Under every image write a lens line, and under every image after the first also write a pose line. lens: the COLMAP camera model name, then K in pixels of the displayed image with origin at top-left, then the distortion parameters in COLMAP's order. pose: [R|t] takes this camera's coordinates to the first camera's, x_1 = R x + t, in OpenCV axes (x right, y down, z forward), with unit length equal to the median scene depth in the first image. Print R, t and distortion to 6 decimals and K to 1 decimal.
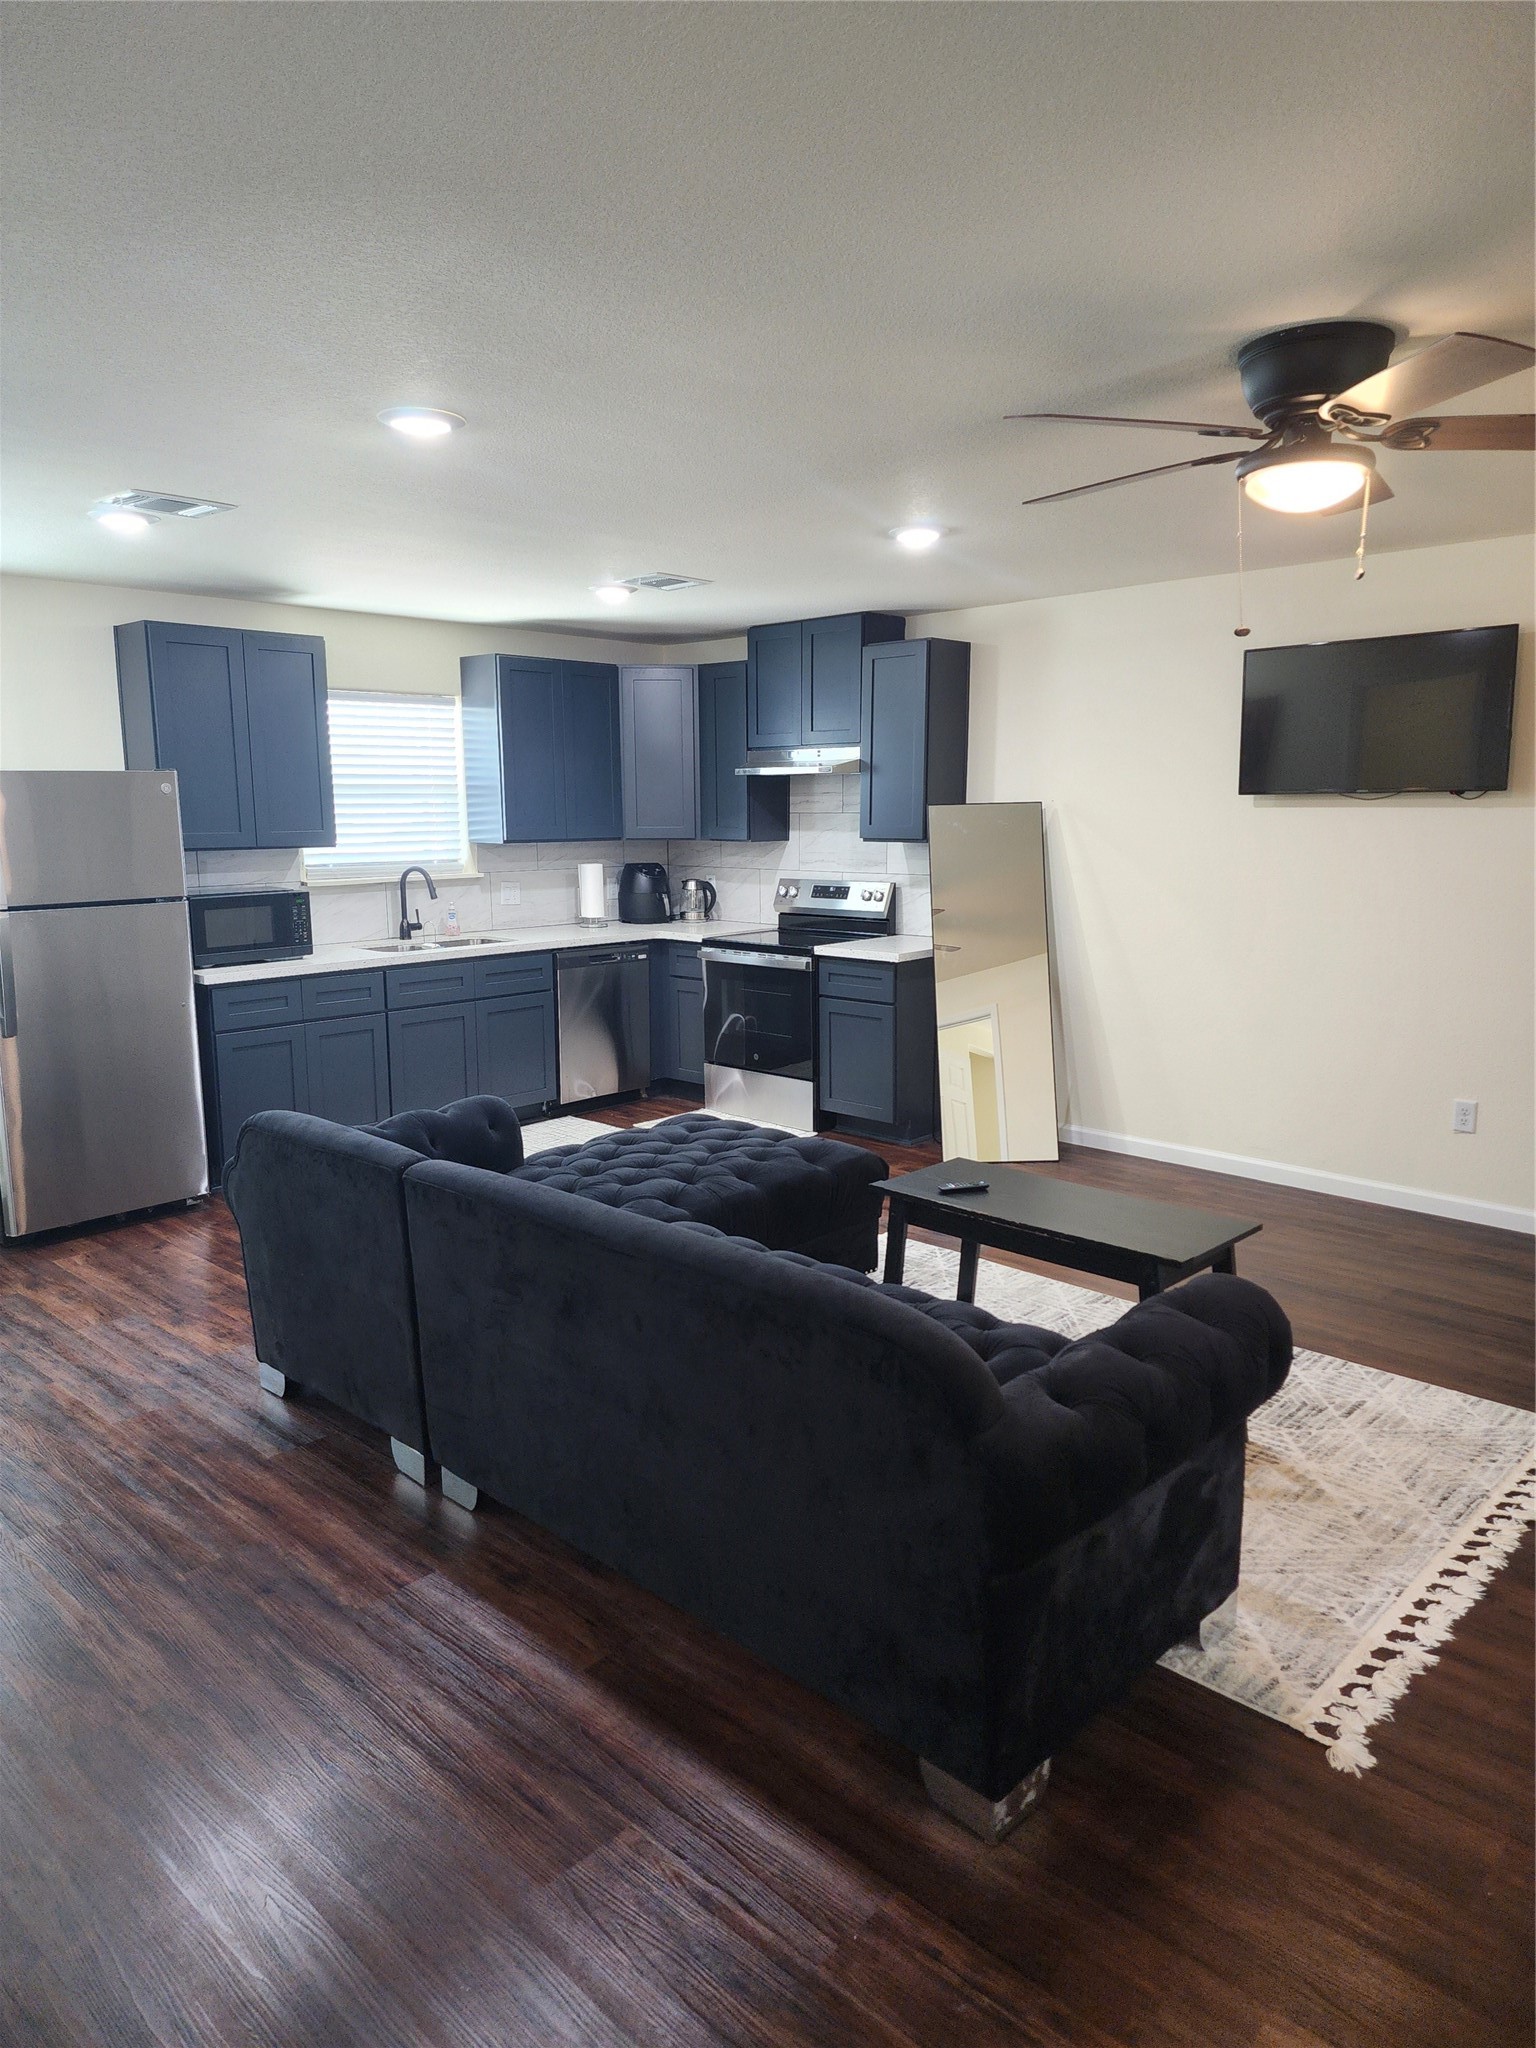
lens RADIAL K [[1343.6, 0, 772.6], [0, 1343.6, 1065.2], [0, 0, 1]] dist [0.023477, -0.000726]
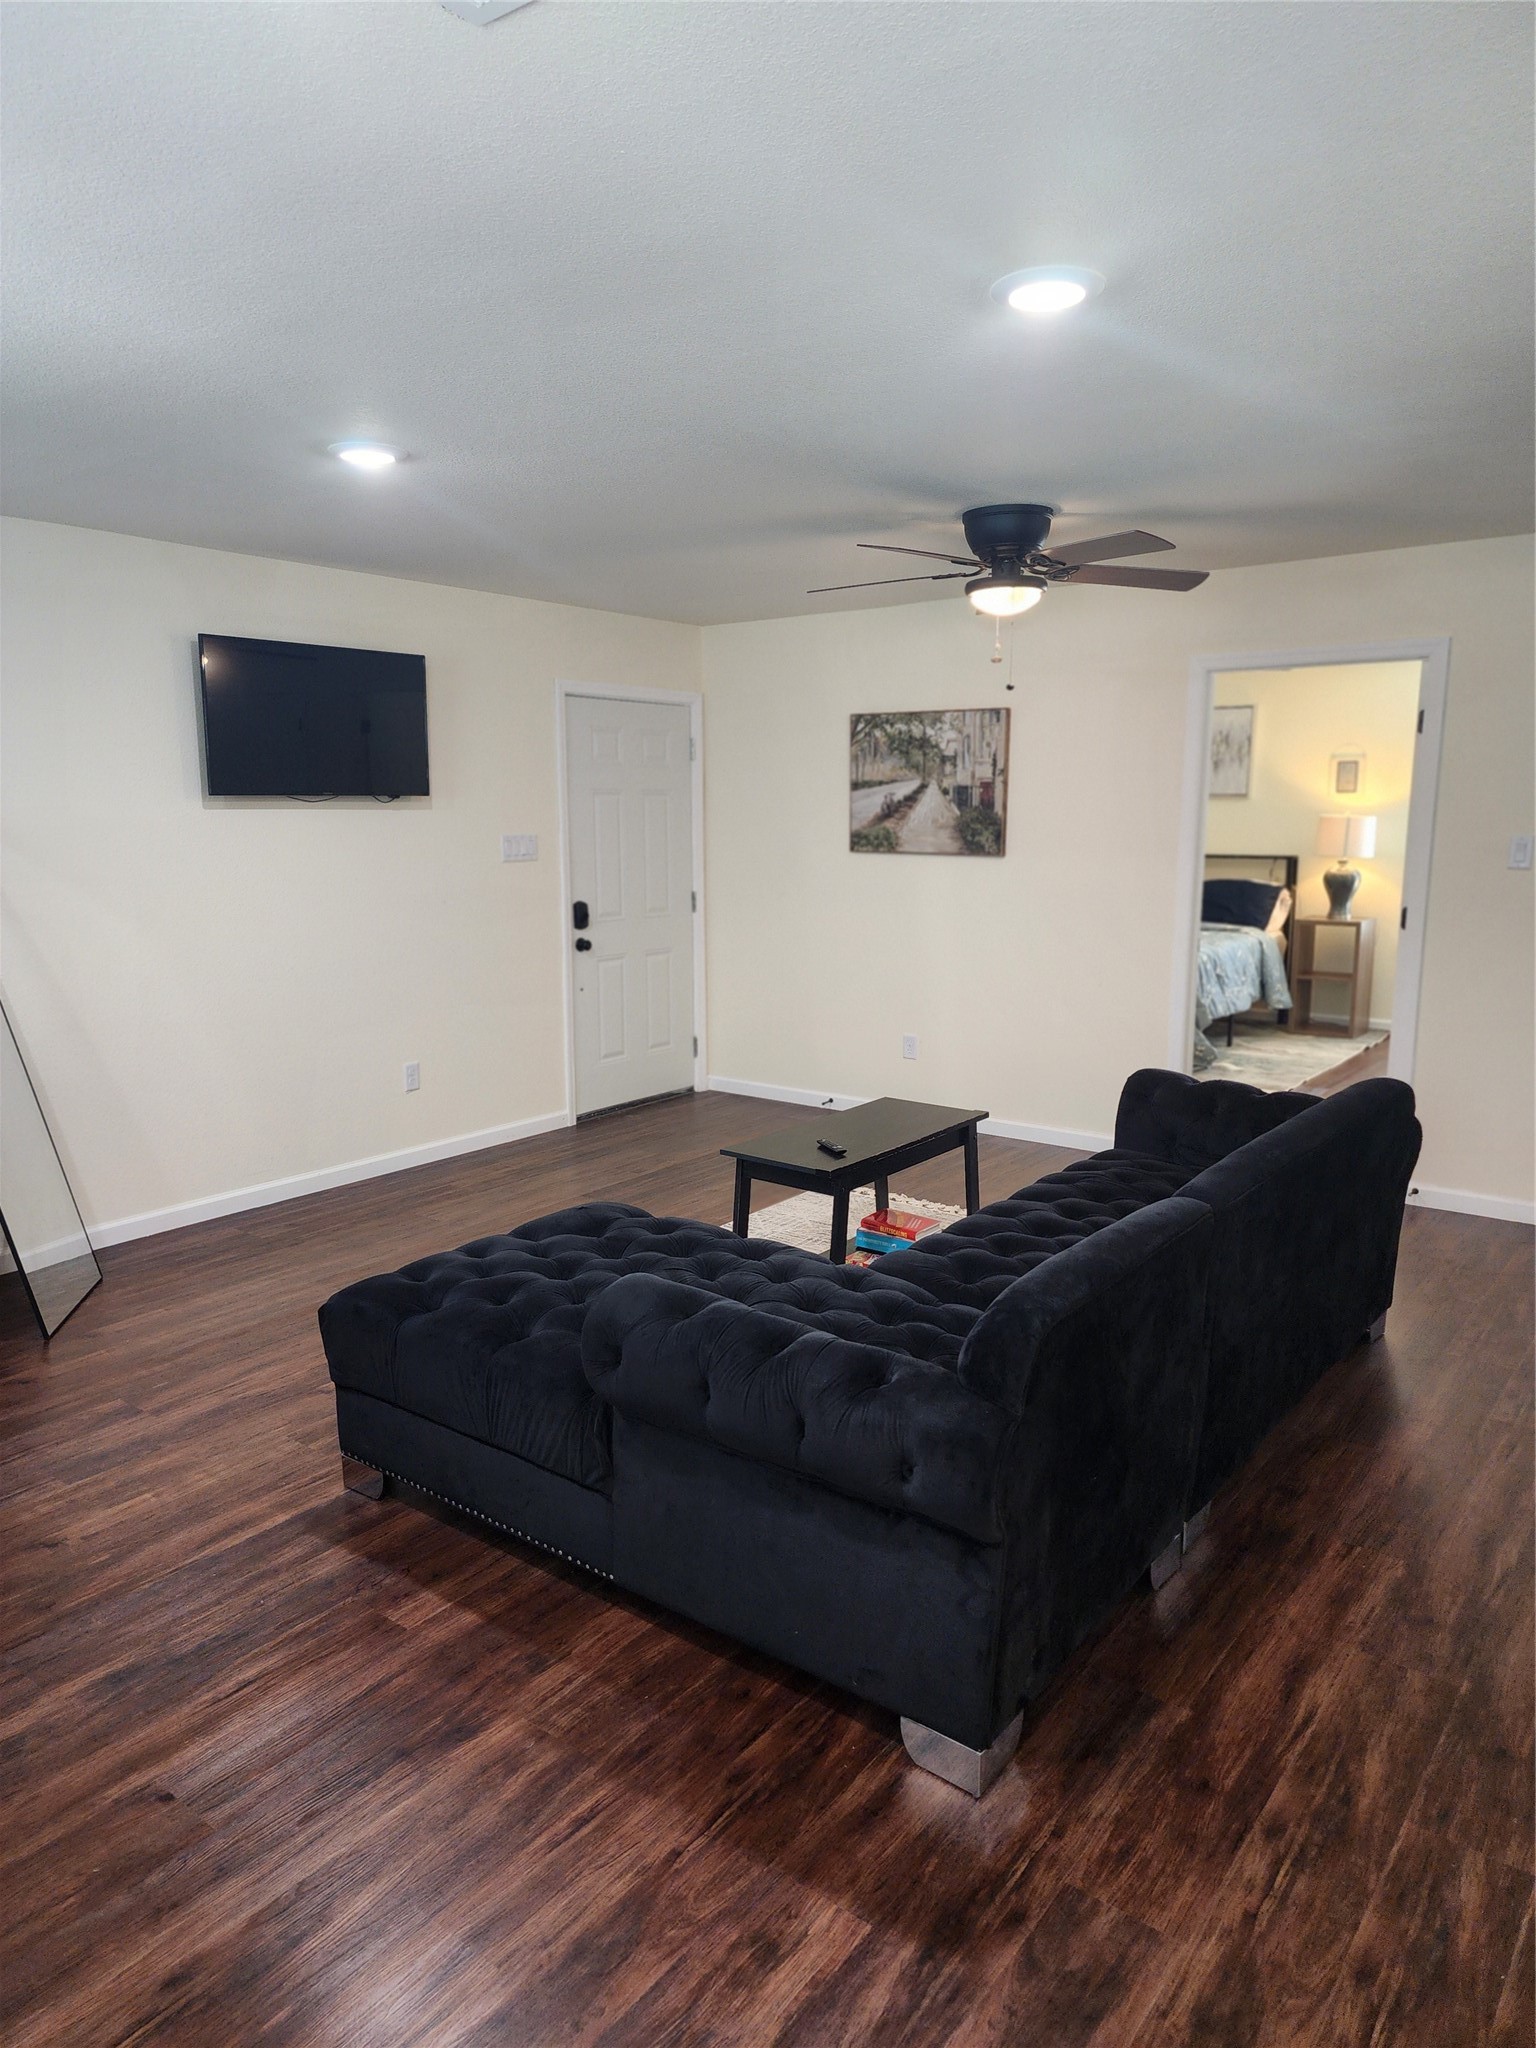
lens RADIAL K [[1372.1, 0, 768.0], [0, 1372.1, 1024.0], [0, 0, 1]] dist [0.041311, -0.000802]
pose [[-0.107212, -0.160060, 0.981268, -0.518468], [0.191965, 0.965053, 0.178389, -0.121680], [-0.975528, 0.207494, -0.072739, 0.608265]]
